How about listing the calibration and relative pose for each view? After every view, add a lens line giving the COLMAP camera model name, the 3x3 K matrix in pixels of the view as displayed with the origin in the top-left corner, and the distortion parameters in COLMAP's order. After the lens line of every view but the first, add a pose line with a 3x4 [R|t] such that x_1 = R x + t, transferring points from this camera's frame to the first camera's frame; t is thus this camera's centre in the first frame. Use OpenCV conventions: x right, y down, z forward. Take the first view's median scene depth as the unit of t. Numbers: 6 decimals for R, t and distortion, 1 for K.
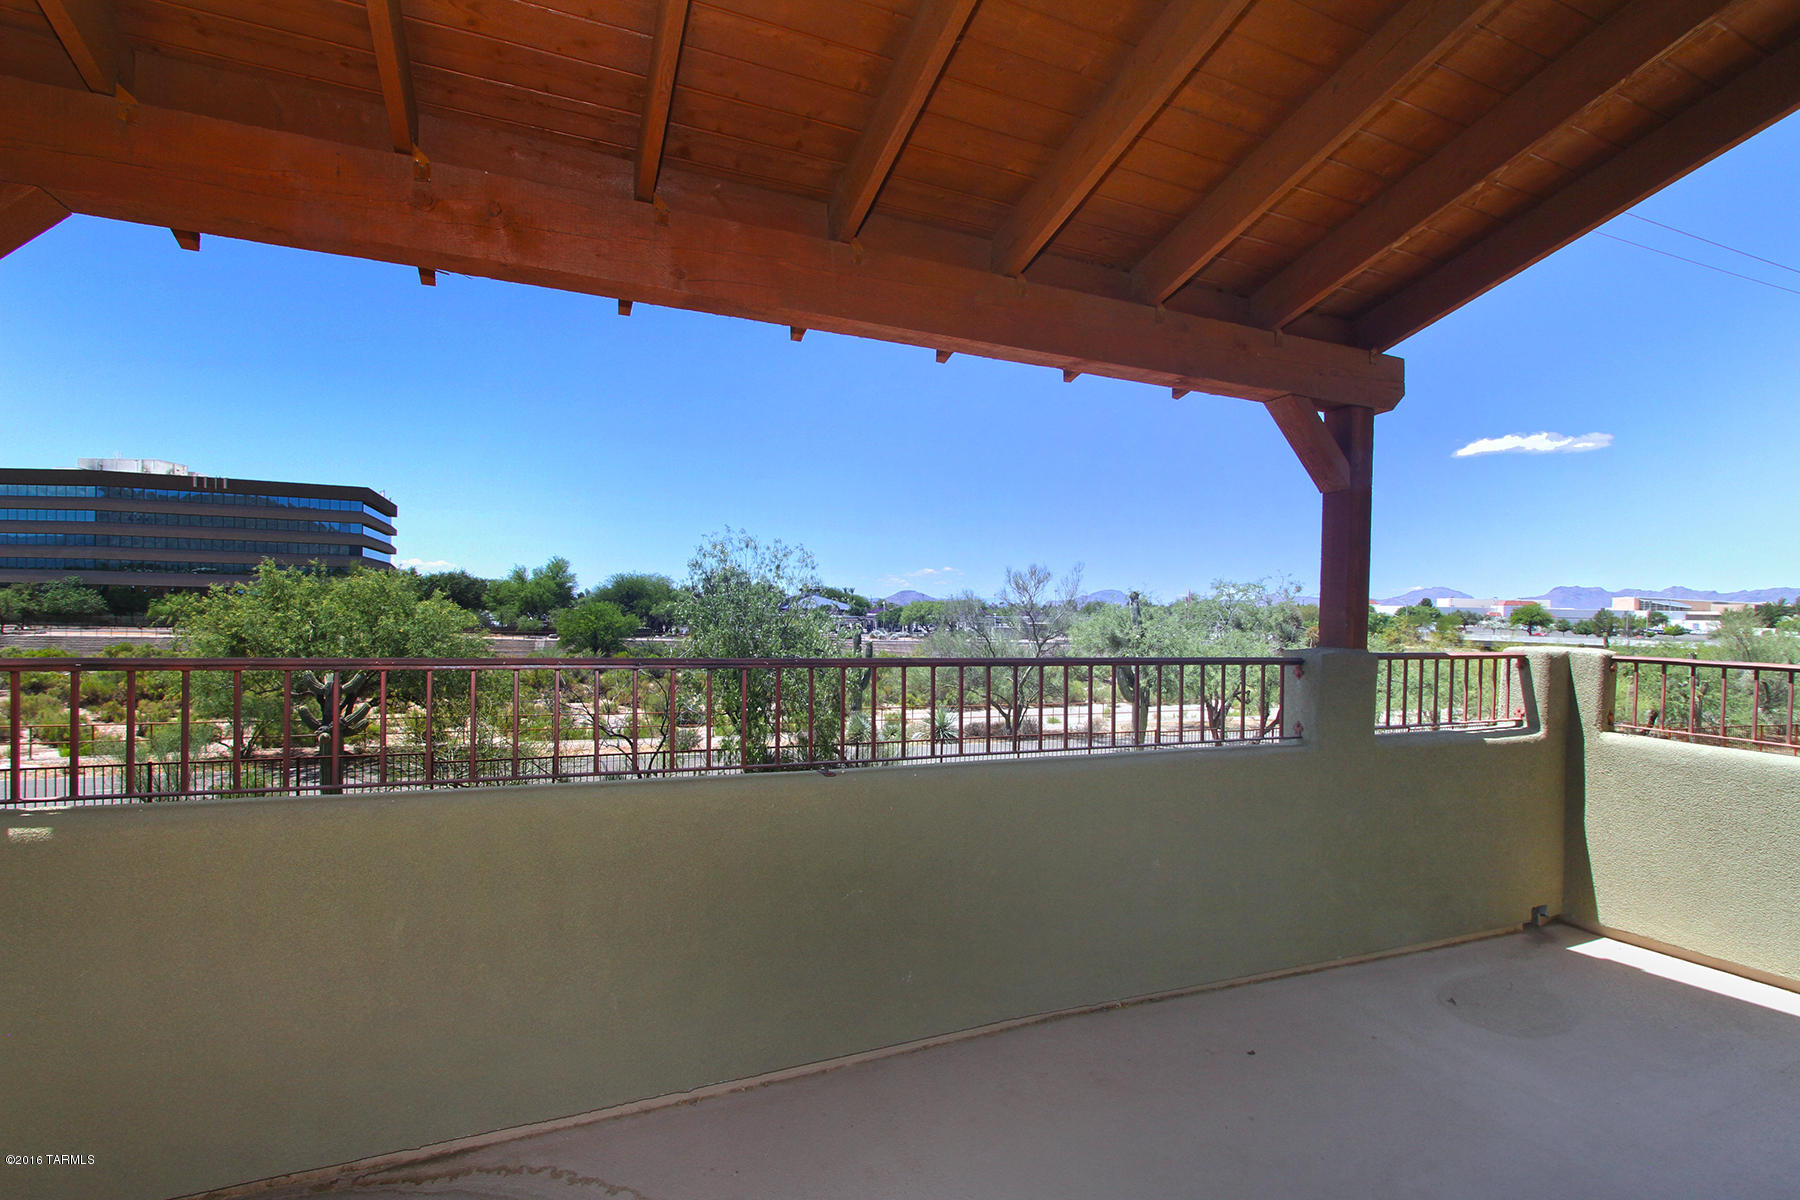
lens RADIAL K [[822.2, 0, 928.1], [0, 822.2, 617.3], [0, 0, 1]] dist [-0.019595, -0.000598]
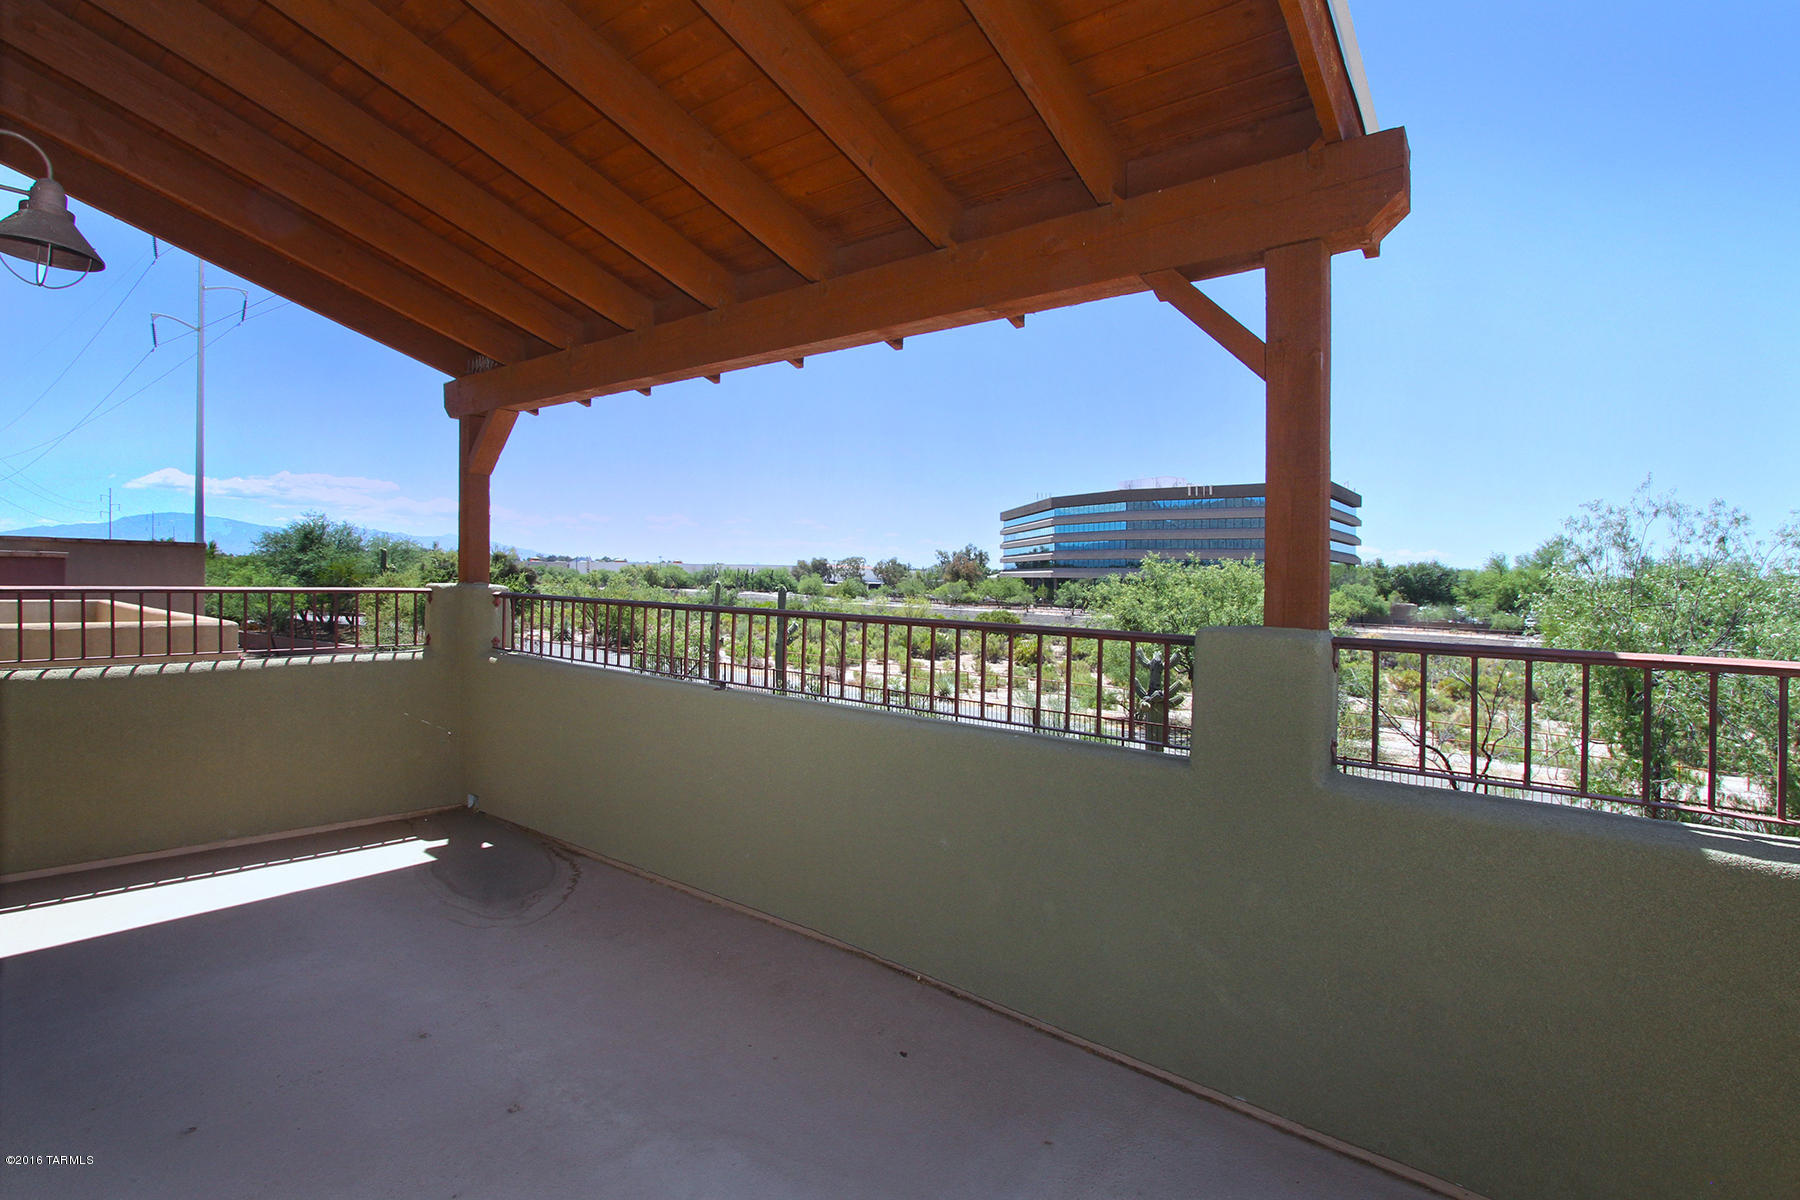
lens RADIAL K [[878.9, 0, 886.6], [0, 878.9, 588.9], [0, 0, 1]] dist [-0.016497, 0.001854]
pose [[0.460414, 0.000394, -0.887704, 0.141258], [-0.023207, 0.999663, -0.011593, 0.003492], [0.887401, 0.025939, 0.460268, 0.059380]]
